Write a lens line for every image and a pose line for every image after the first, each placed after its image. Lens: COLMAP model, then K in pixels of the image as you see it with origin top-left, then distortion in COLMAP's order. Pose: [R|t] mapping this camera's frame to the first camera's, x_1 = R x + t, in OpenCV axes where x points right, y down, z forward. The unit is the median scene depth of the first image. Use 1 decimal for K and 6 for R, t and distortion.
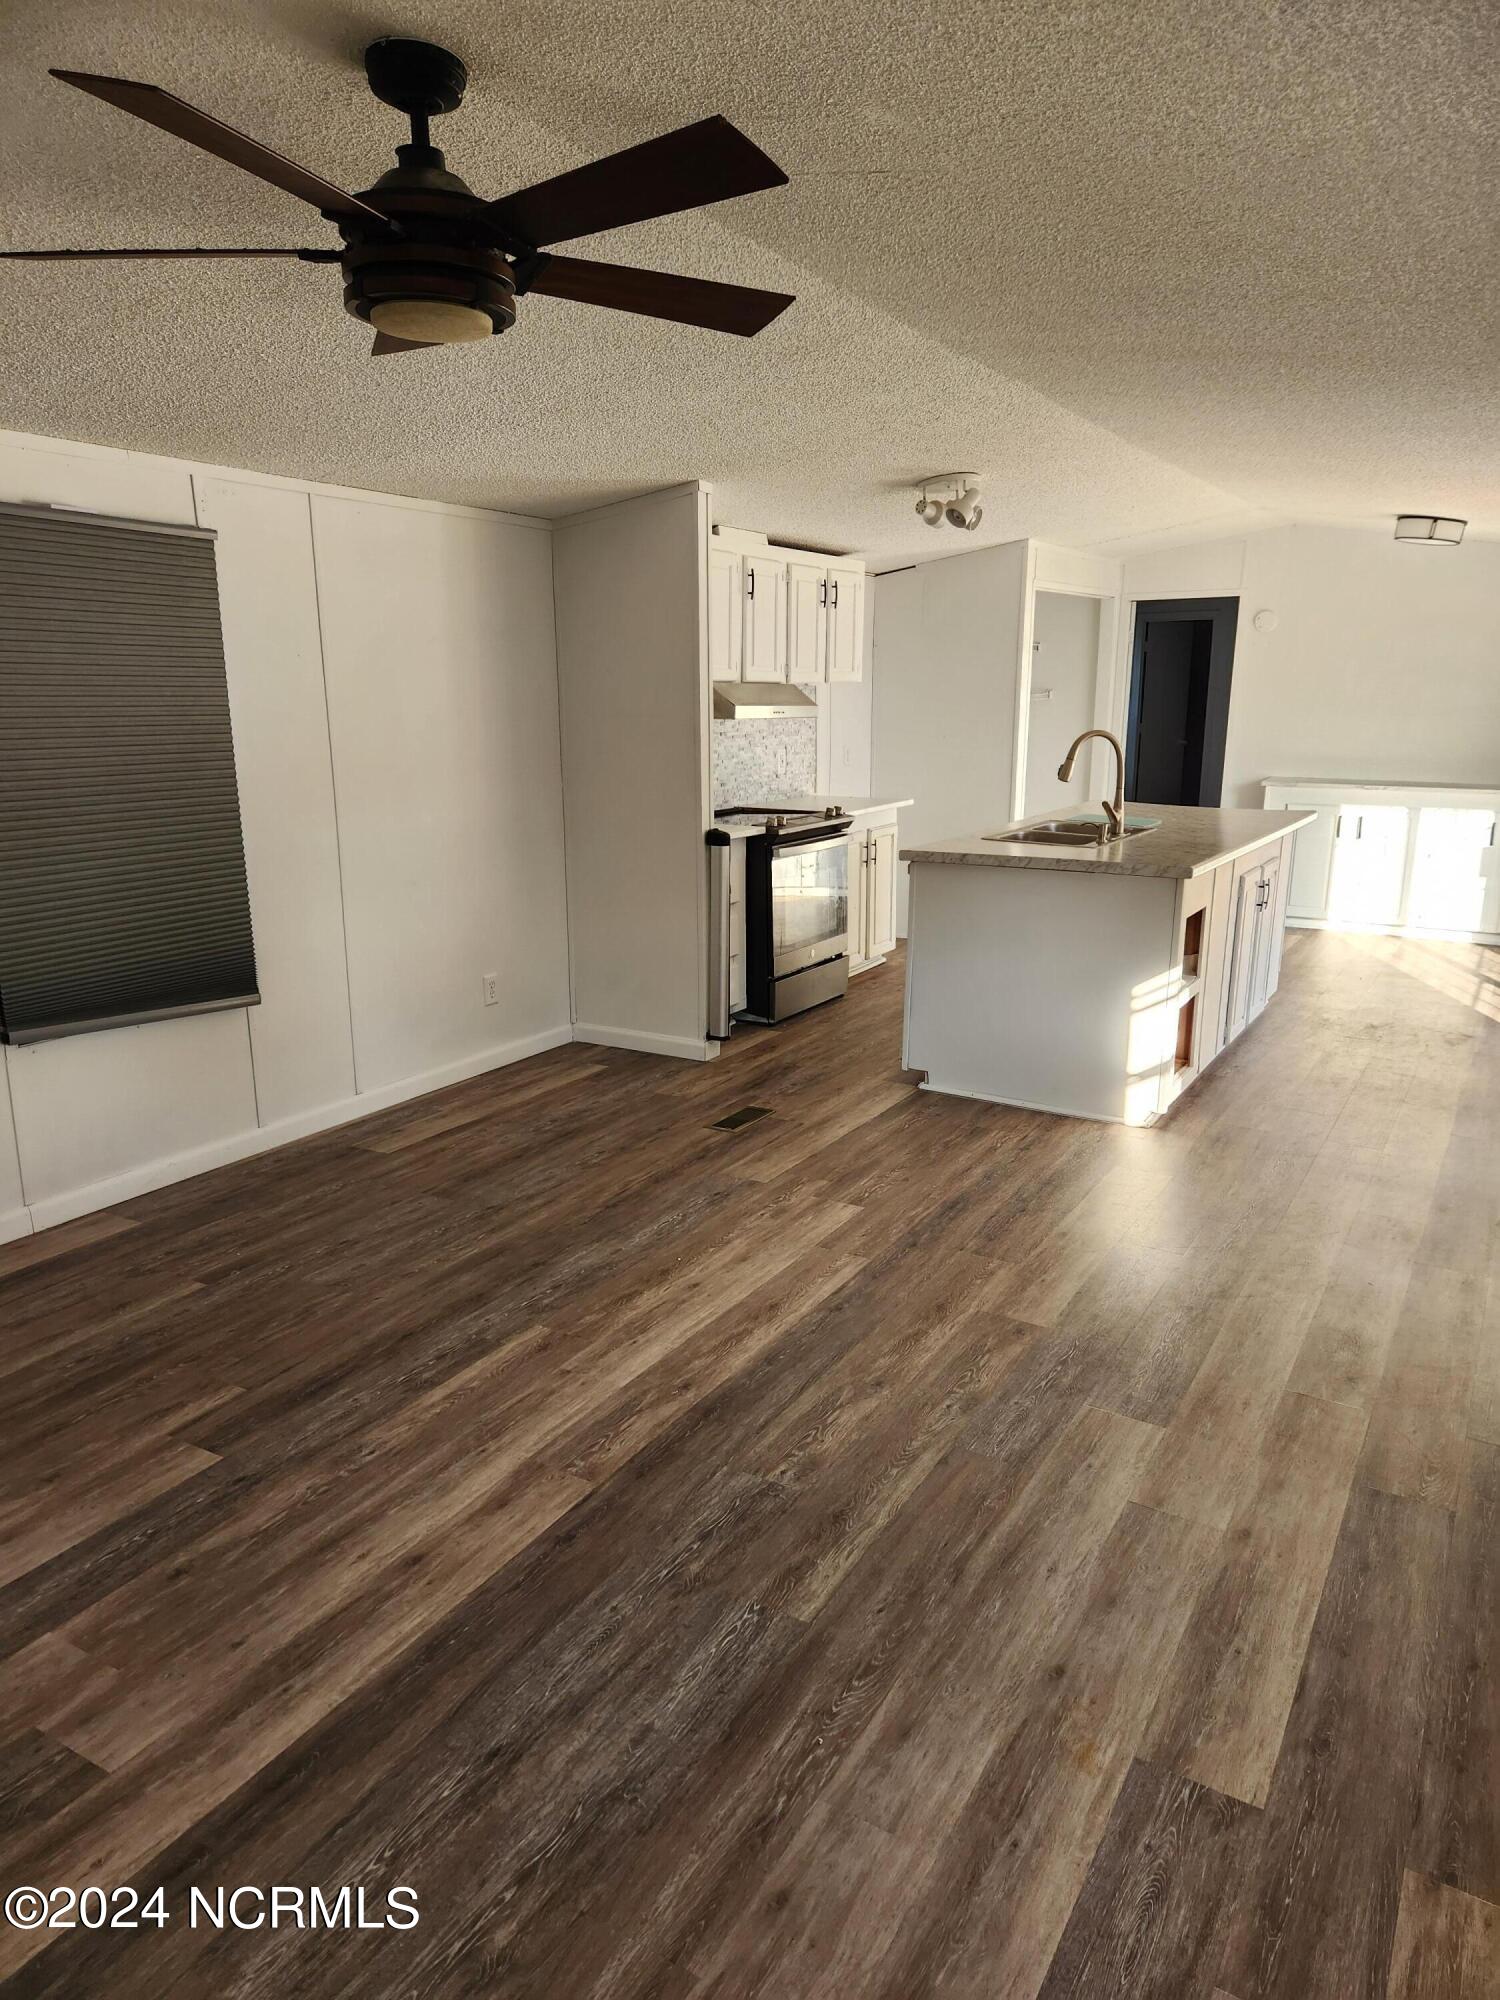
lens RADIAL K [[1352.9, 0, 746.4], [0, 1352.9, 1008.0], [0, 0, 1]] dist [0.073984, -0.065366]
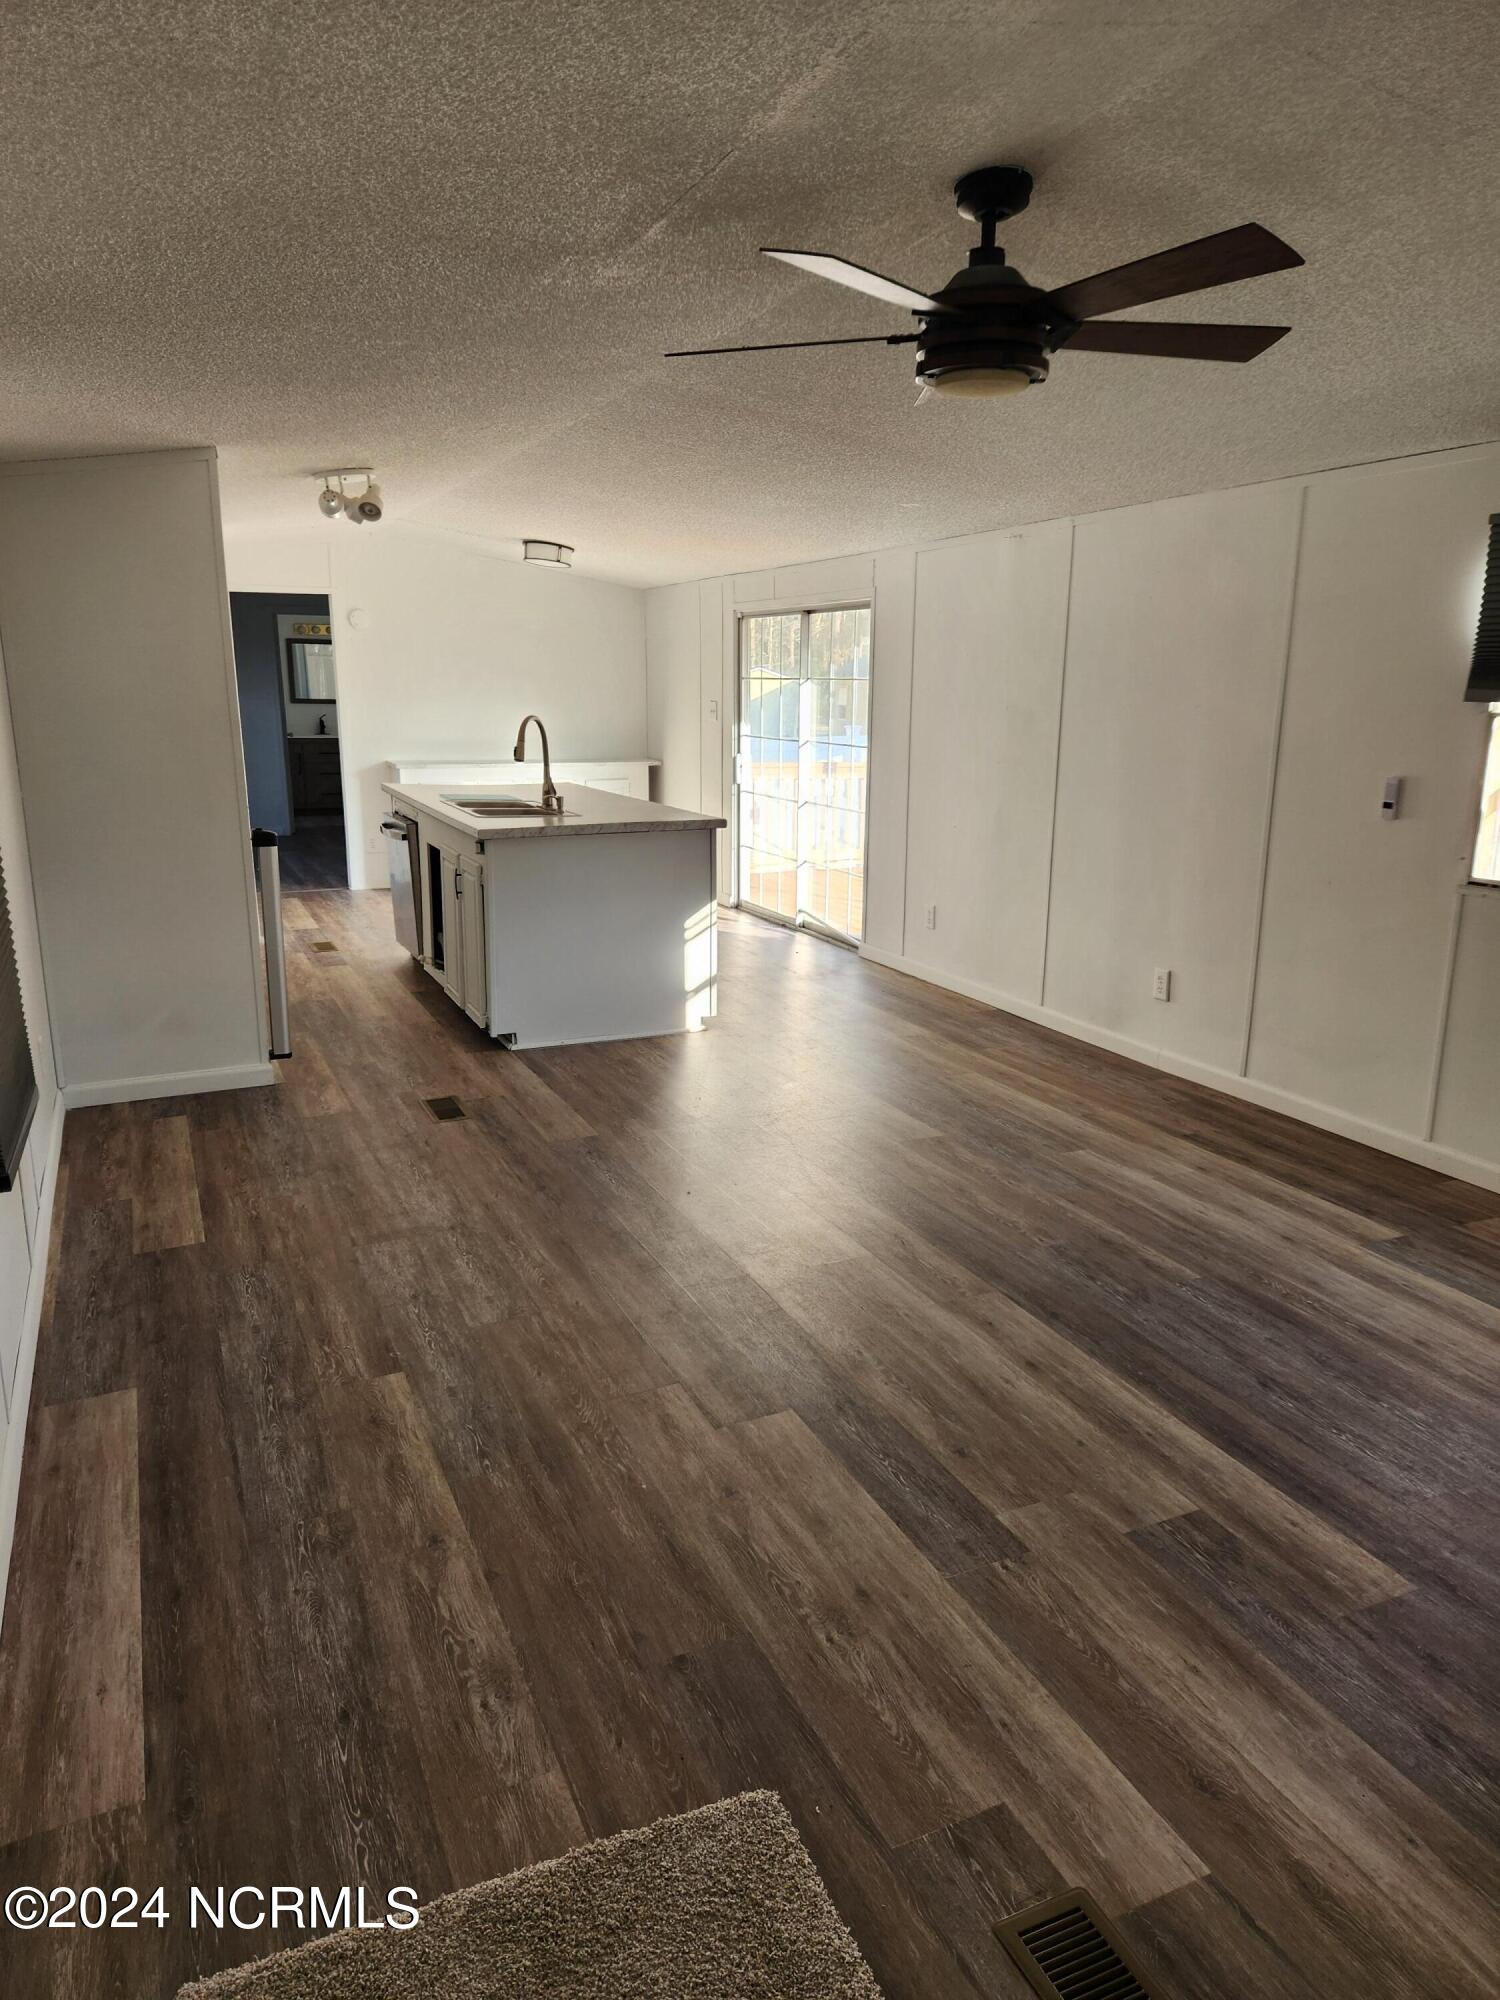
lens RADIAL K [[1352.9, 0, 746.4], [0, 1352.9, 1008.0], [0, 0, 1]] dist [0.073984, -0.065366]
pose [[0.575723, -0.193946, 0.794309, -1.249683], [0.191389, 0.976438, 0.099696, -0.092902], [-0.794929, 0.094625, 0.599277, 0.391188]]
